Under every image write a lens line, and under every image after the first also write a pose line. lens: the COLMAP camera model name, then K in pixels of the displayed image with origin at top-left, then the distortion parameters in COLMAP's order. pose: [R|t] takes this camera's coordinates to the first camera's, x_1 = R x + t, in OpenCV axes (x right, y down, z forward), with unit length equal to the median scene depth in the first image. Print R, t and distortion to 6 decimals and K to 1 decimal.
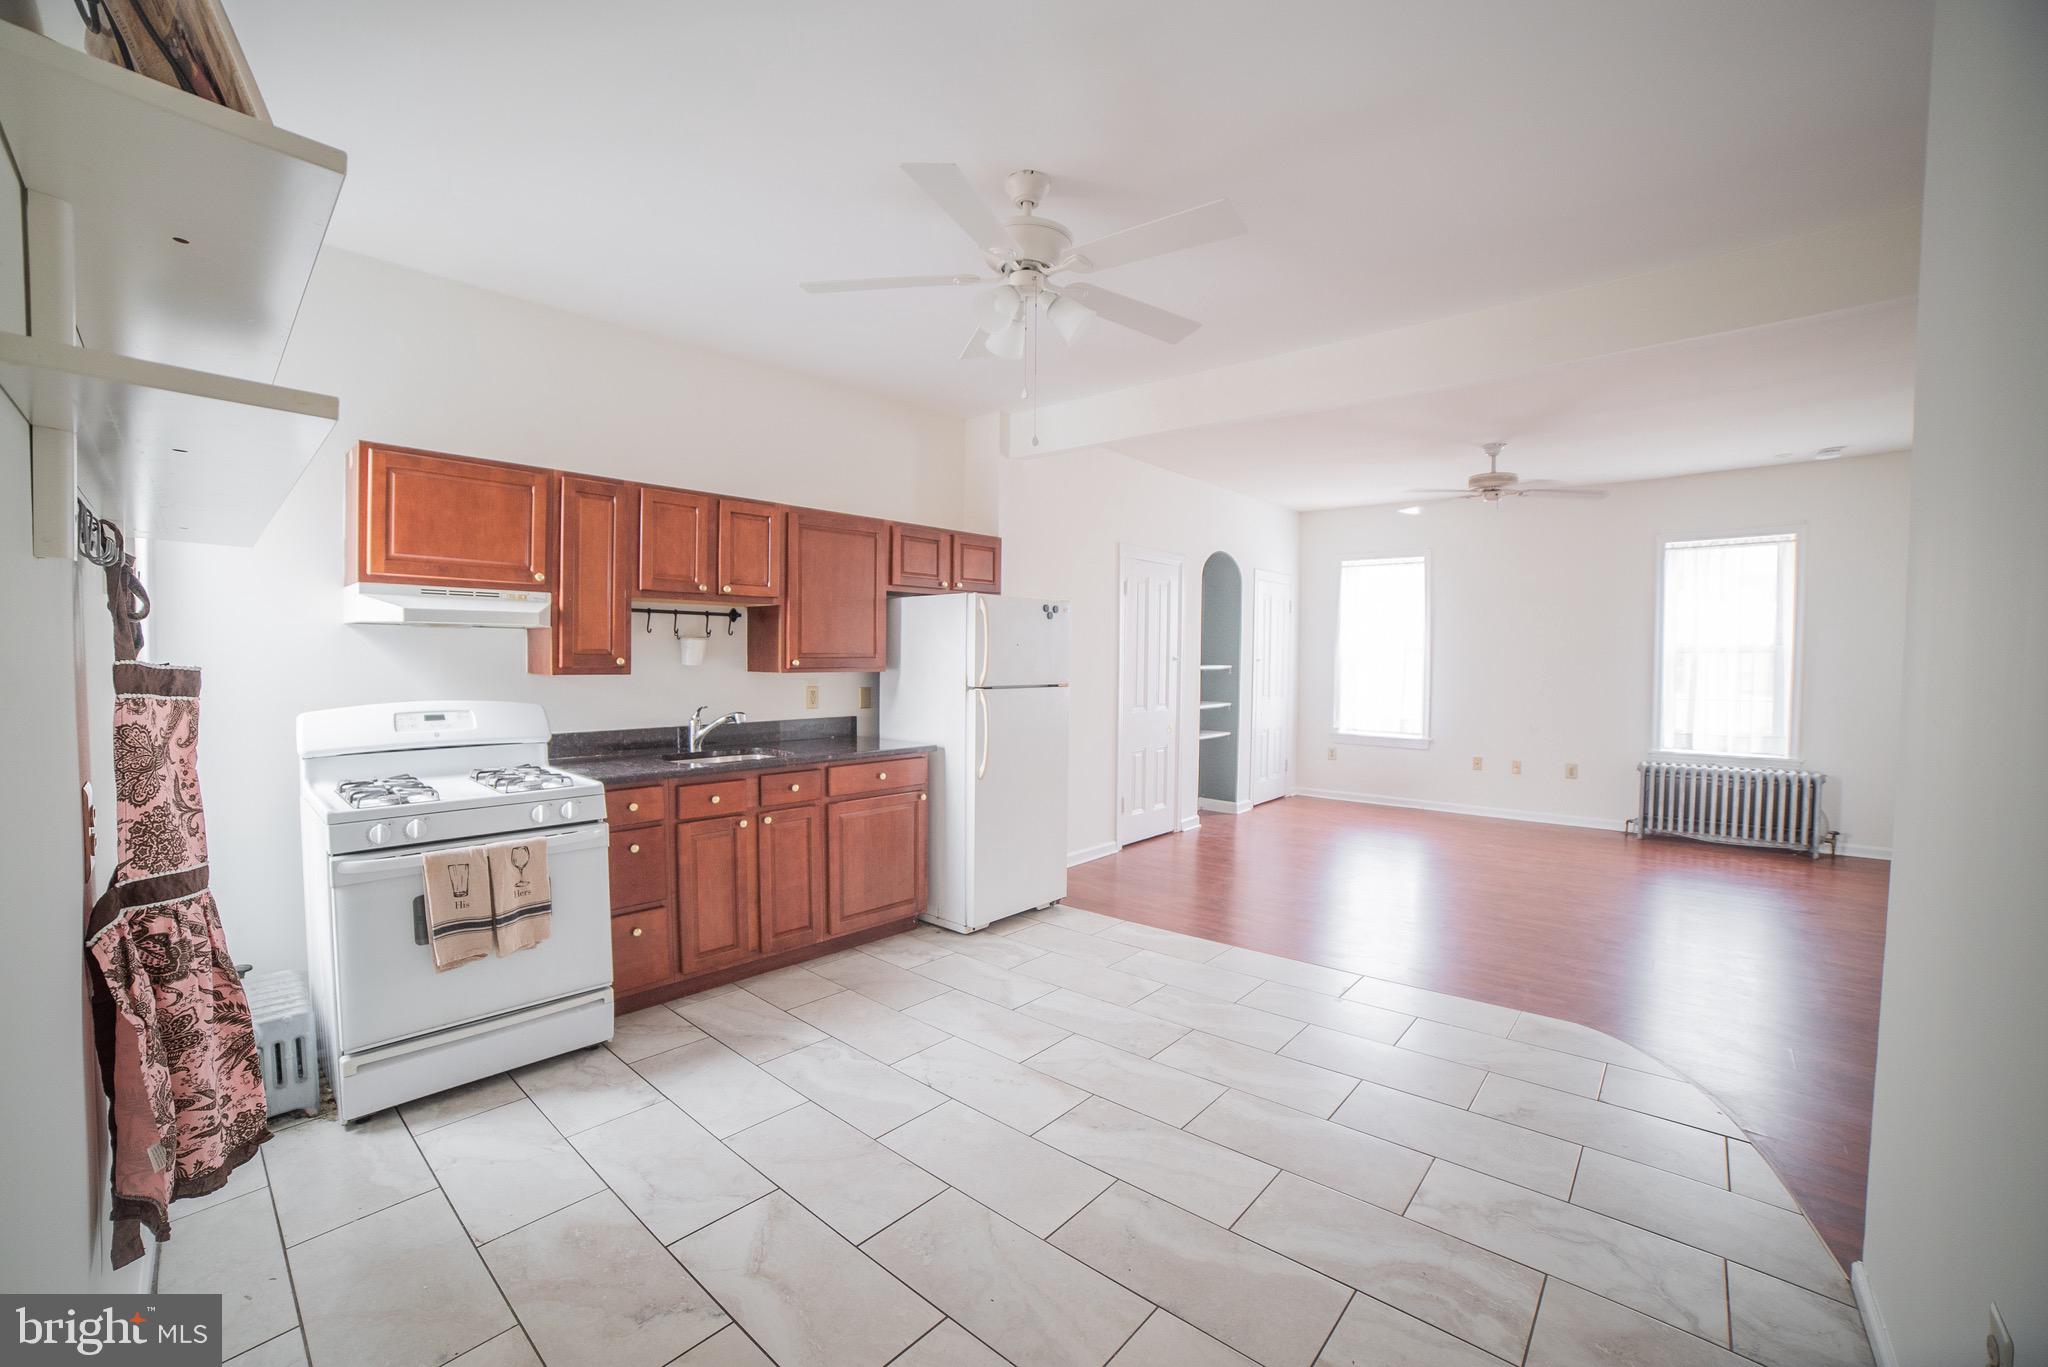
lens RADIAL K [[833.5, 0, 1009.1], [0, 833.5, 684.3], [0, 0, 1]] dist [-0.113773, 0.042178]
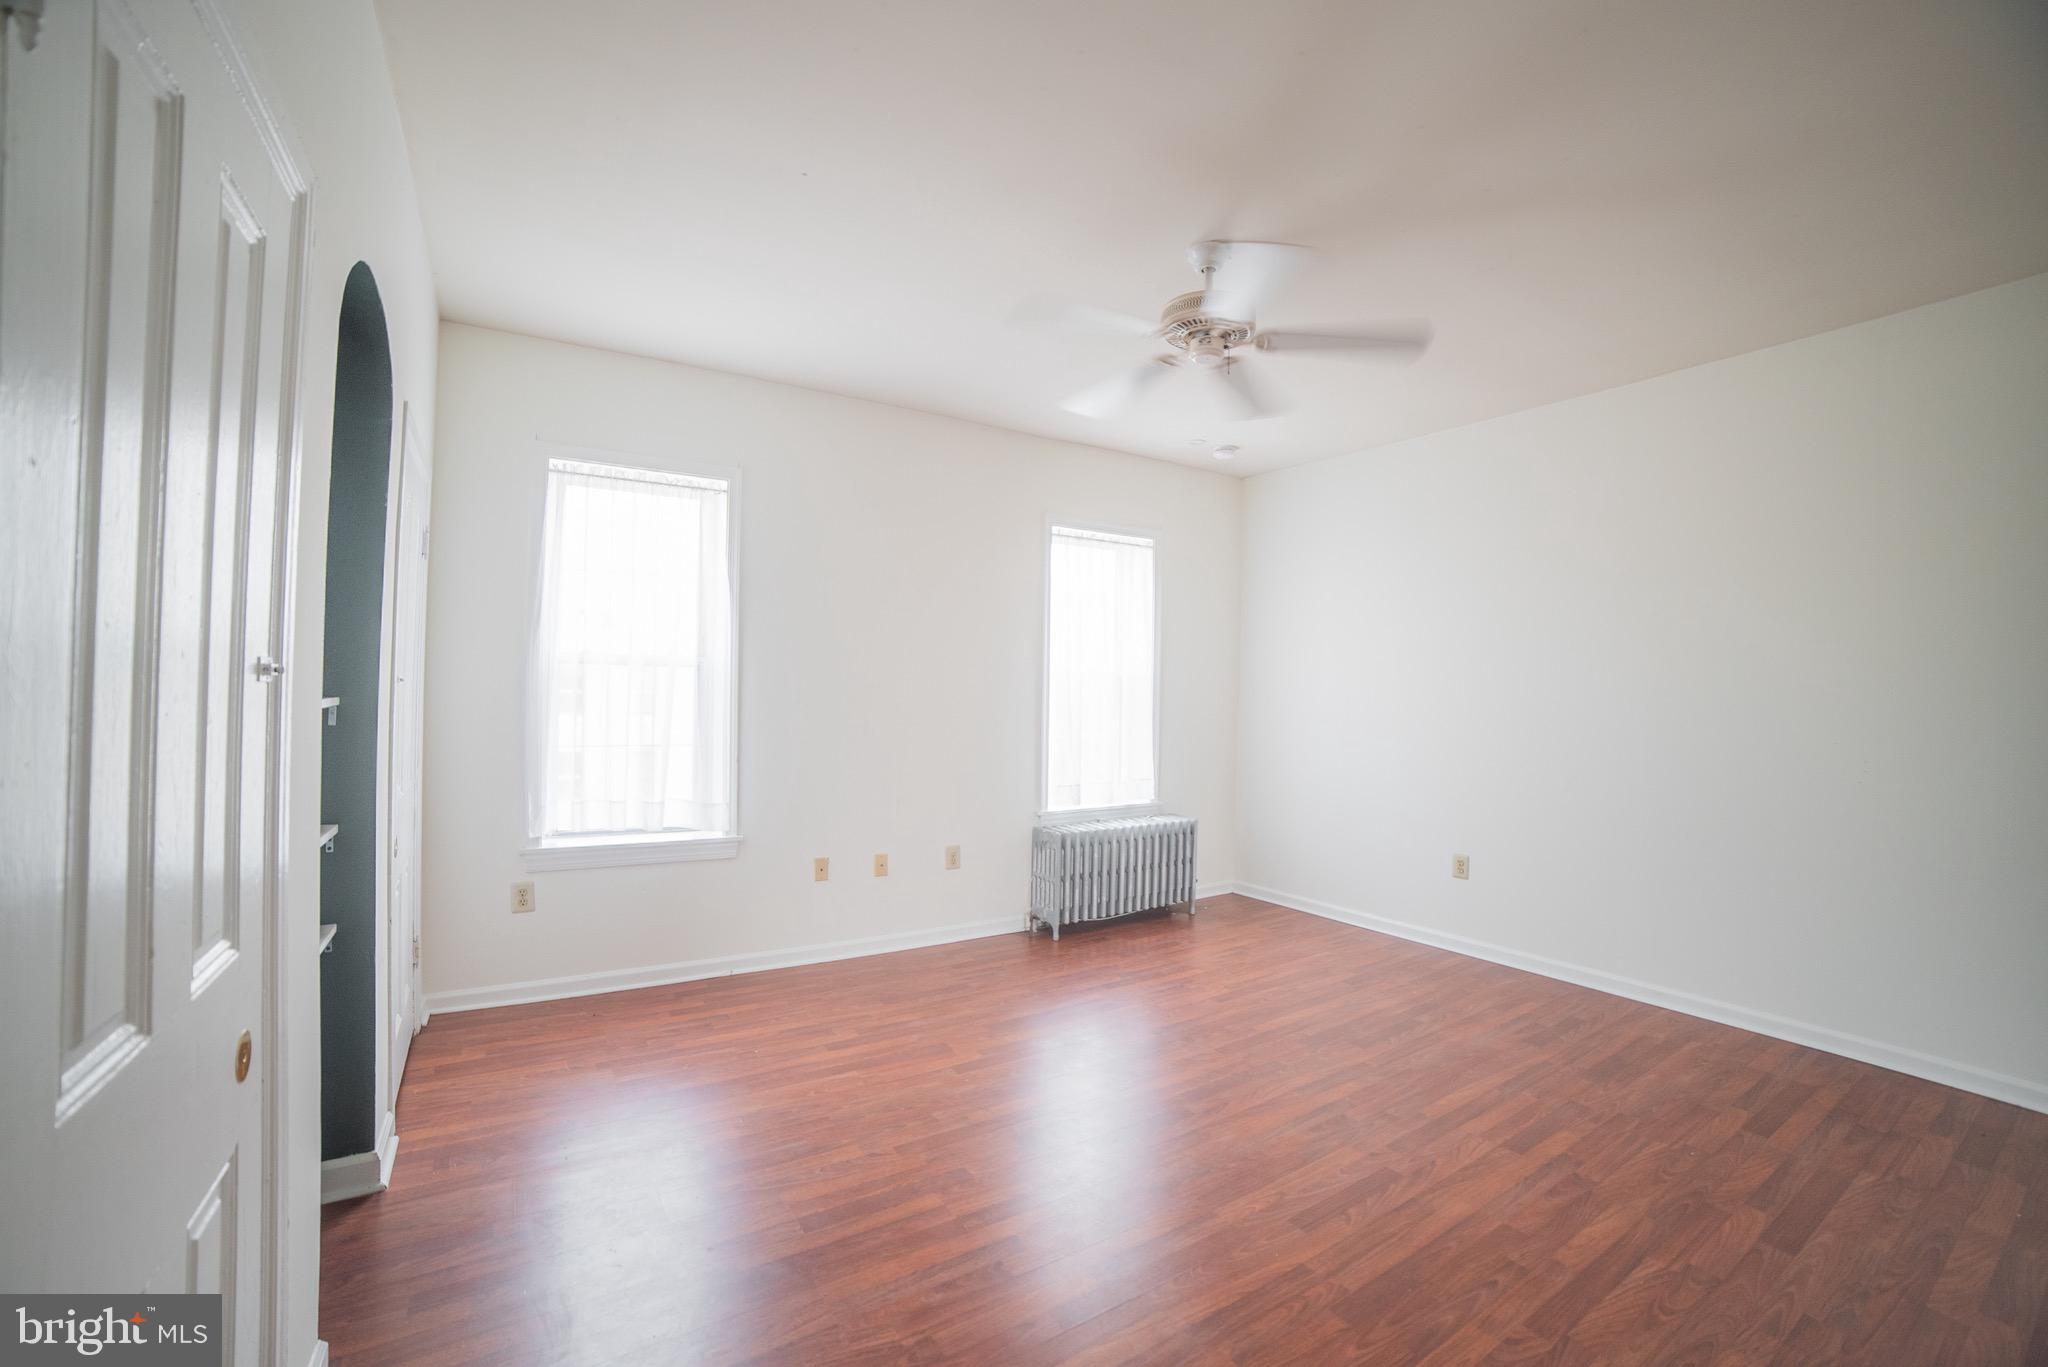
lens RADIAL K [[833.5, 0, 1009.1], [0, 833.5, 684.3], [0, 0, 1]] dist [-0.113773, 0.042178]
pose [[0.281567, 0.009854, 0.959491, 0.087181], [0.020790, 0.999650, -0.016367, -0.021570], [-0.959316, 0.024556, 0.281263, 0.879098]]
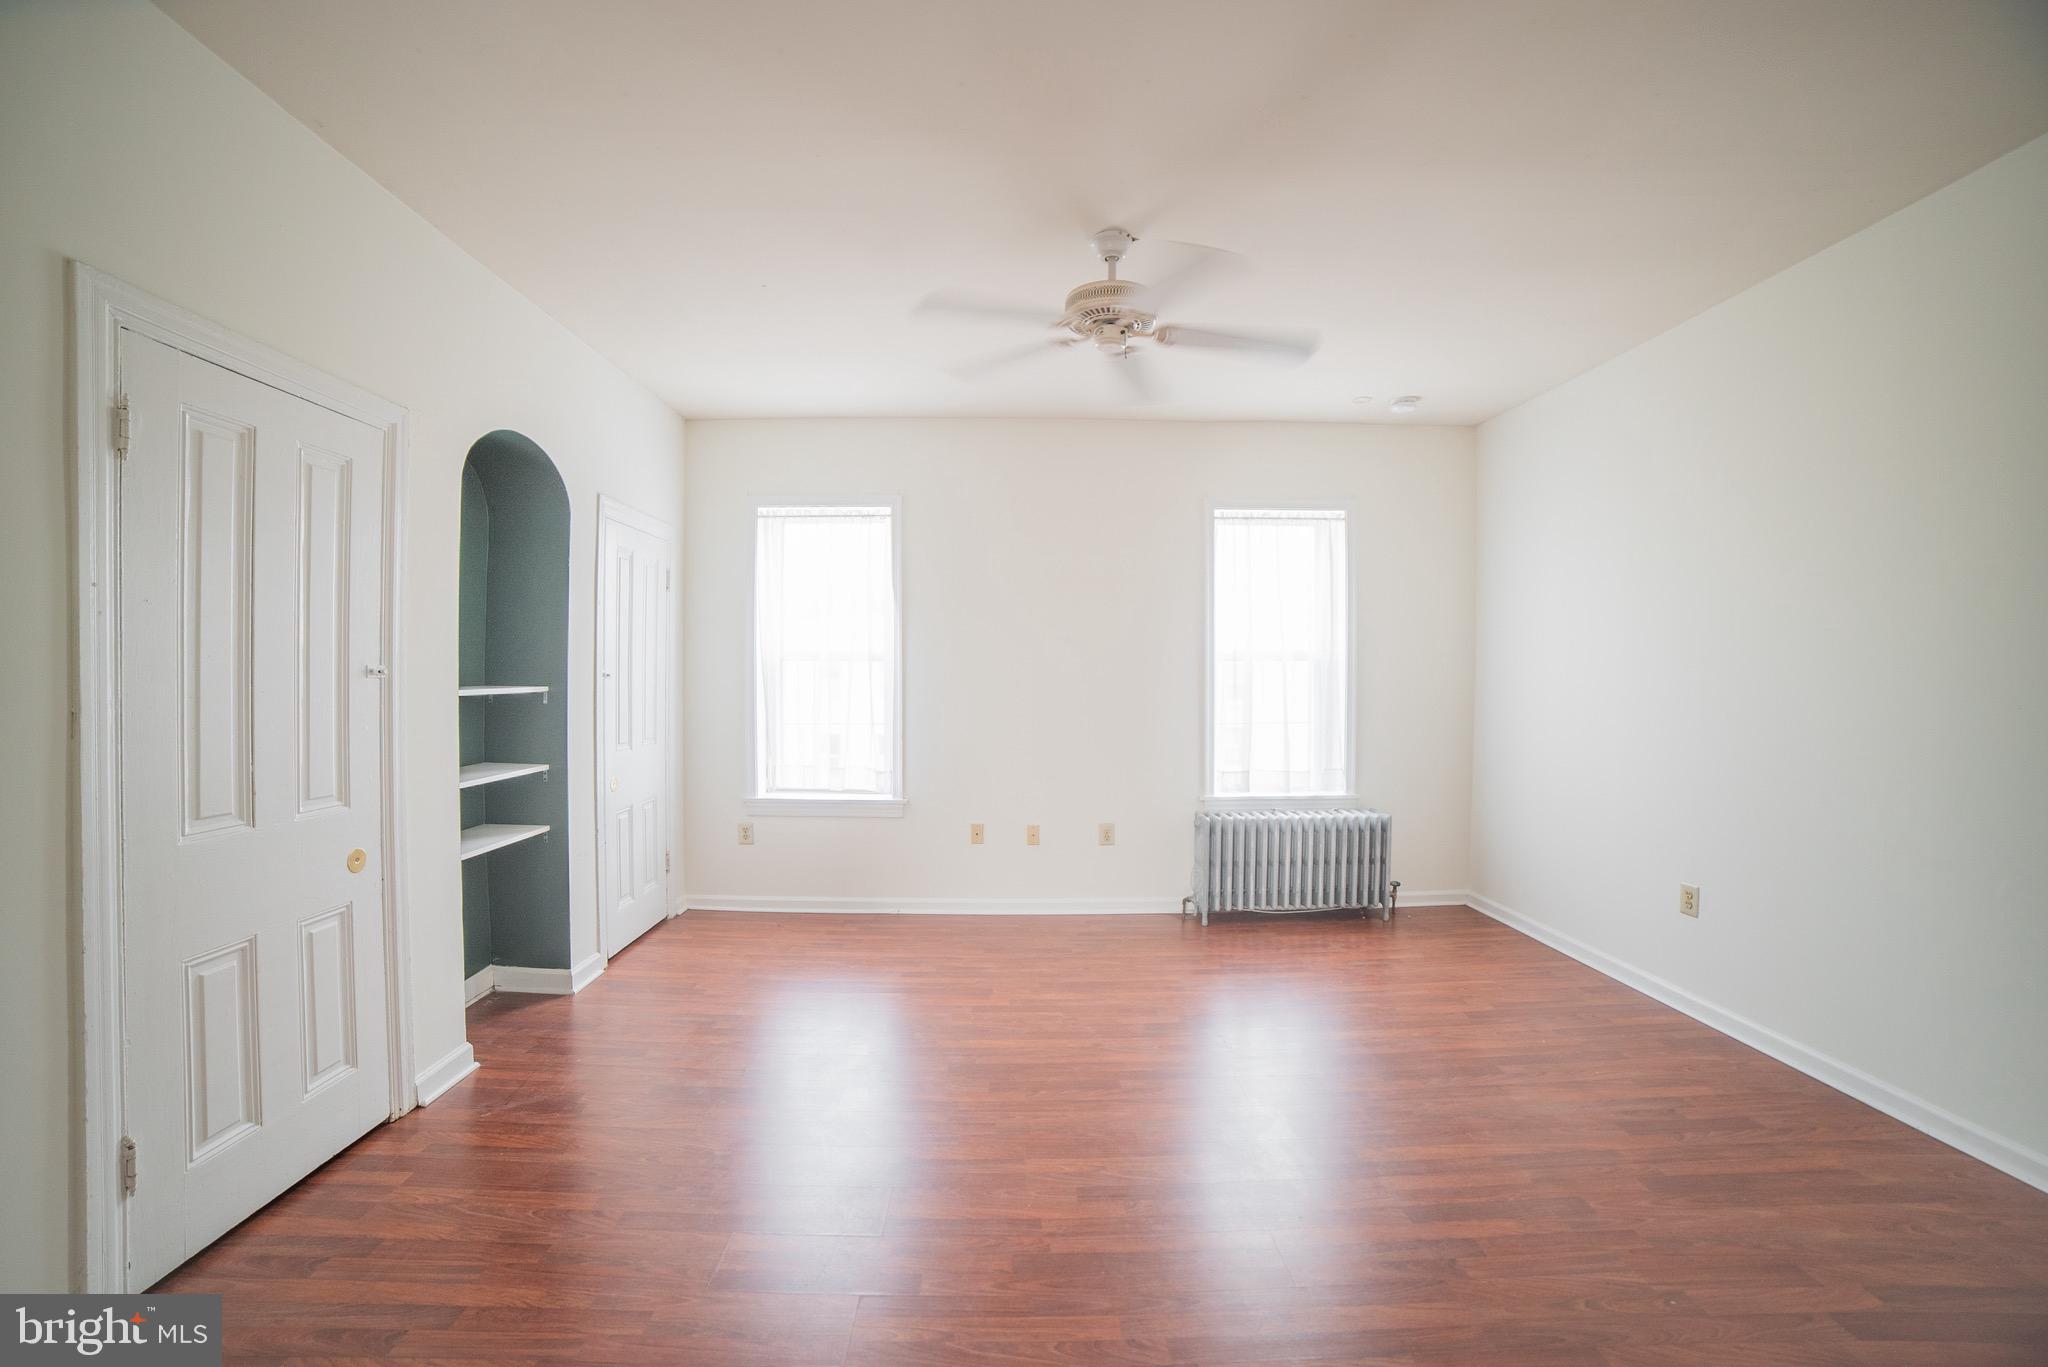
lens RADIAL K [[833.5, 0, 1009.1], [0, 833.5, 684.3], [0, 0, 1]] dist [-0.113773, 0.042178]
pose [[0.739597, -0.010343, 0.672971, 0.193465], [0.025279, 0.999603, -0.012419, -0.014469], [-0.672575, 0.026197, 0.739565, 0.604864]]
